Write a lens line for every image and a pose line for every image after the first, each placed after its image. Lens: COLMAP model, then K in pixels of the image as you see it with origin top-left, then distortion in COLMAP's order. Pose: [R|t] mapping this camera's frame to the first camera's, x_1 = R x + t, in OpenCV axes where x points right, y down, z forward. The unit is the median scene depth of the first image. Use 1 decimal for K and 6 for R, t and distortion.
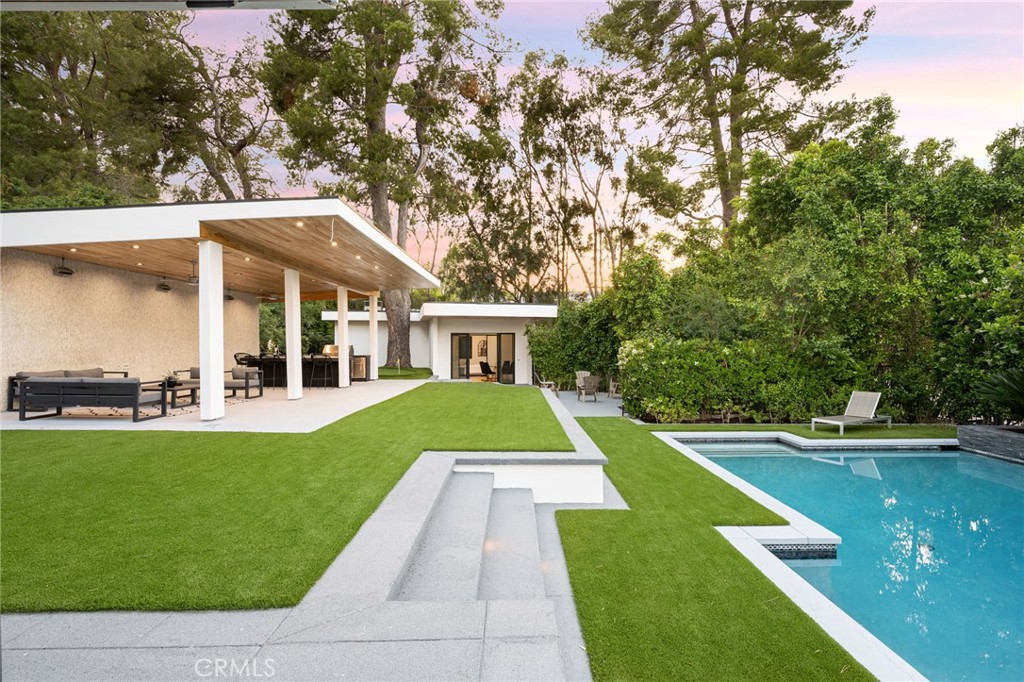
lens RADIAL K [[452.5, 0, 517.7], [0, 452.5, 342.8], [0, 0, 1]] dist [0.004387, 0.000633]
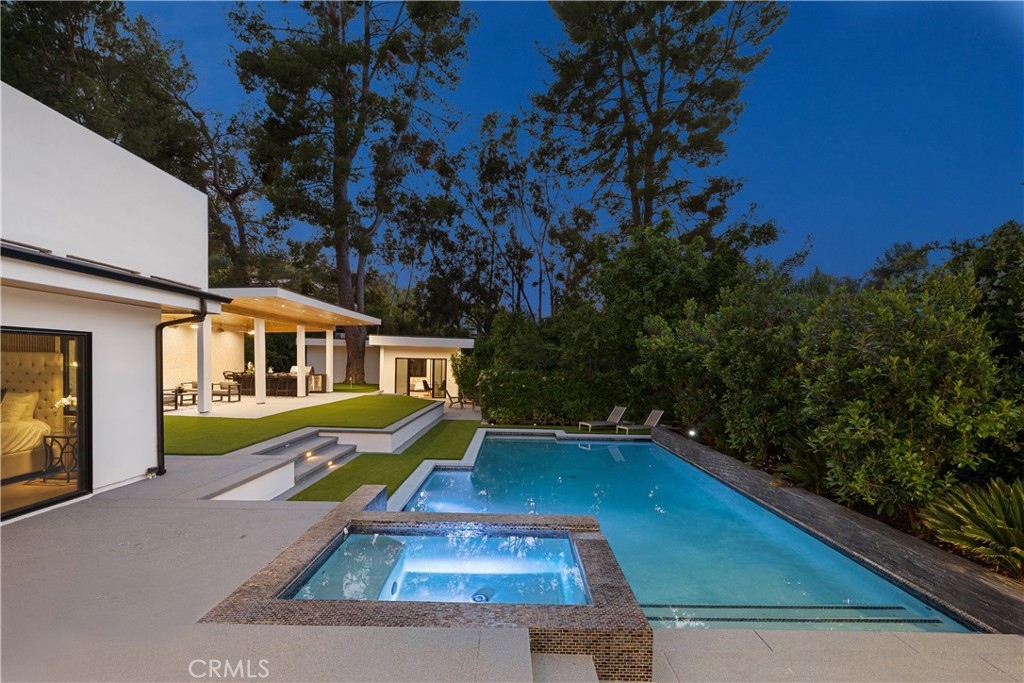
lens RADIAL K [[404.5, 0, 491.2], [0, 404.5, 372.8], [0, 0, 1]] dist [0.001268, 0.000132]
pose [[0.999619, 0.024343, 0.013021, 0.196023], [-0.024637, 0.999432, 0.022972, -0.021312], [-0.012455, -0.023284, 0.999651, -0.275714]]
